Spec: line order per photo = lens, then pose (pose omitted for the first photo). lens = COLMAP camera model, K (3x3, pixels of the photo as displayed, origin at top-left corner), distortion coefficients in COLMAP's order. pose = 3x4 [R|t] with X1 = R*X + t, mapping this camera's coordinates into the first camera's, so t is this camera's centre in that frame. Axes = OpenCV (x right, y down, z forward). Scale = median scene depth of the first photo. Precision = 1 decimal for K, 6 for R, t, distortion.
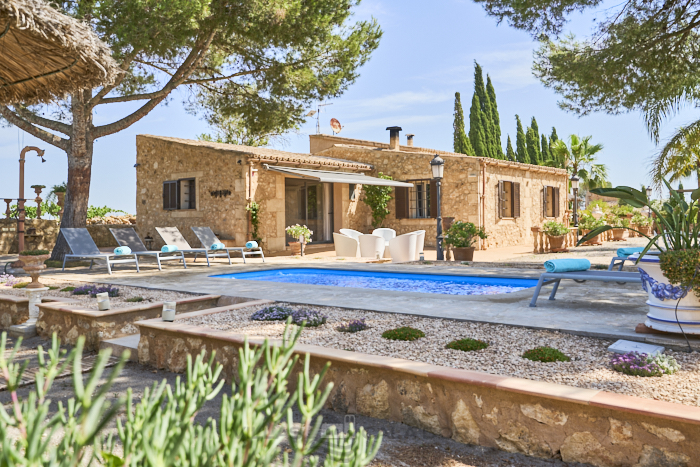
lens RADIAL K [[598.7, 0, 358.5], [0, 598.7, 210.4], [0, 0, 1]] dist [-0.006407, -0.003531]
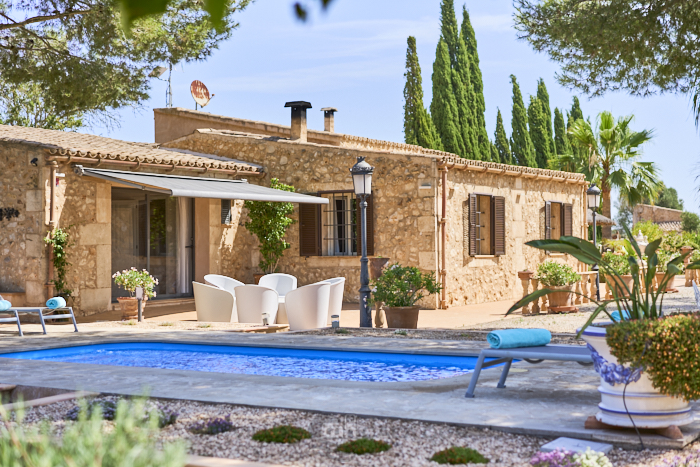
lens RADIAL K [[1074.3, 0, 349.3], [0, 1074.3, 204.4], [0, 0, 1]] dist [0.103986, -0.912234]
pose [[0.995126, 0.007968, 0.098290, 0.006400], [-0.005335, 0.999621, -0.027019, -0.010225], [-0.098468, 0.026363, 0.994791, -0.082766]]
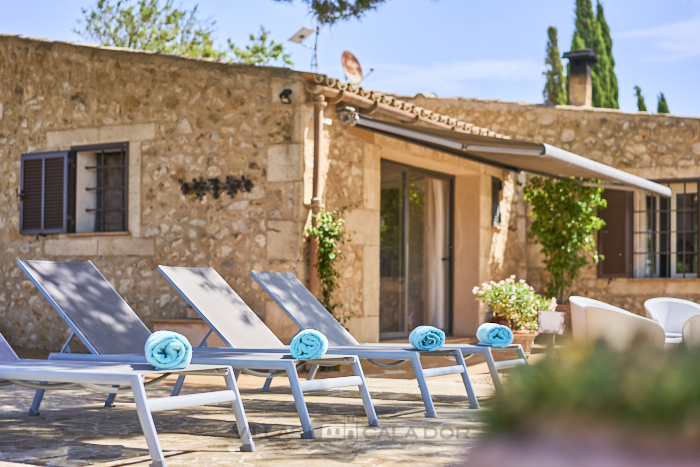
lens RADIAL K [[1084.8, 0, 349.7], [0, 1084.8, 289.1], [0, 0, 1]] dist [0.132039, -0.897511]
pose [[0.991977, 0.023547, 0.124203, -0.218057], [-0.024480, 0.999682, 0.005993, 0.023861], [-0.124022, -0.008985, 0.992239, 0.343799]]
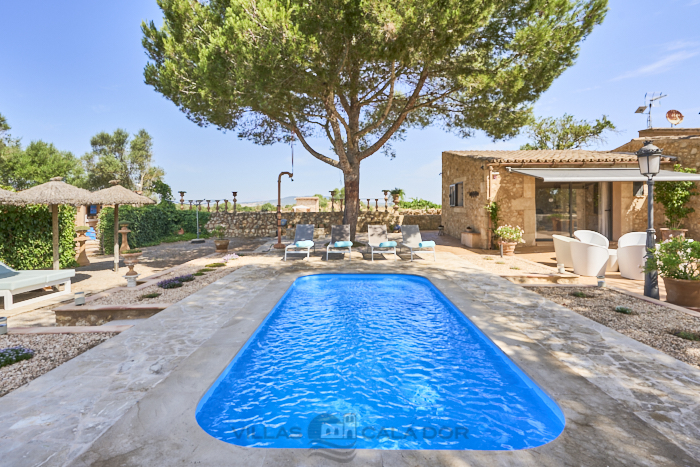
lens RADIAL K [[367.4, 0, 346.6], [0, 367.4, 205.6], [0, 0, 1]] dist [0.011192, 0.000673]
pose [[0.607973, 0.010183, -0.793892, 0.193147], [0.008834, 0.999769, 0.019590, -0.020891], [0.793908, -0.018924, 0.607743, 0.323962]]
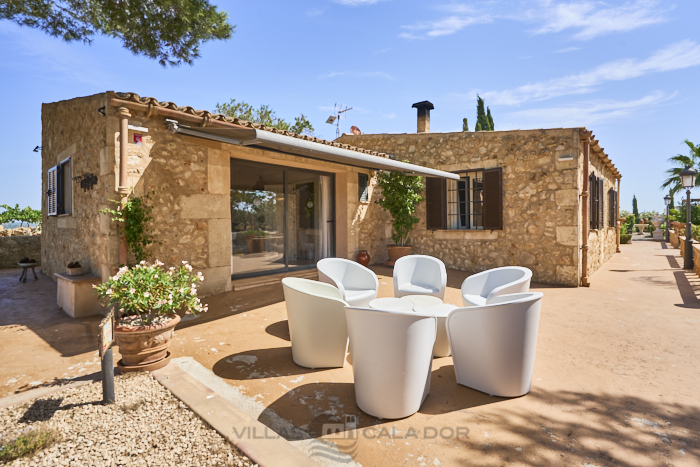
lens RADIAL K [[342.1, 0, 365.1], [0, 342.1, 223.8], [0, 0, 1]] dist [0.001761, 0.000688]
pose [[0.998451, 0.004755, -0.055430, 0.014848], [-0.003781, 0.999837, 0.017661, 0.000595], [0.055505, -0.017424, 0.998306, 0.687702]]
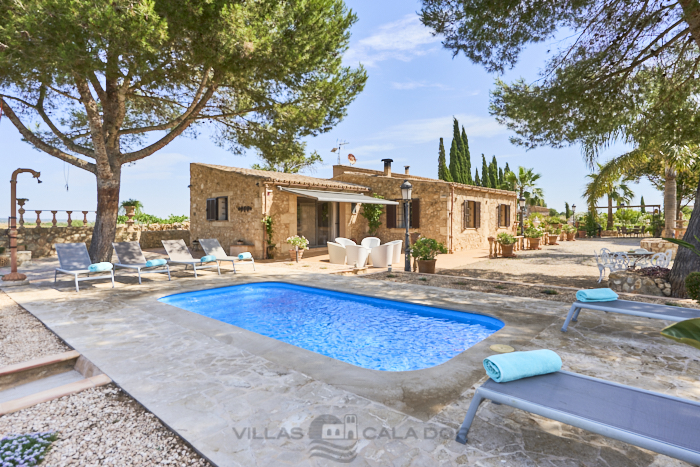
lens RADIAL K [[371.5, 0, 380.8], [0, 371.5, 224.8], [0, 0, 1]] dist [0.001051, 0.000732]
pose [[0.999883, 0.010976, -0.010691, 0.066015], [-0.010682, 0.999574, 0.027162, -0.017907], [0.010984, -0.027044, 0.999574, 0.196094]]
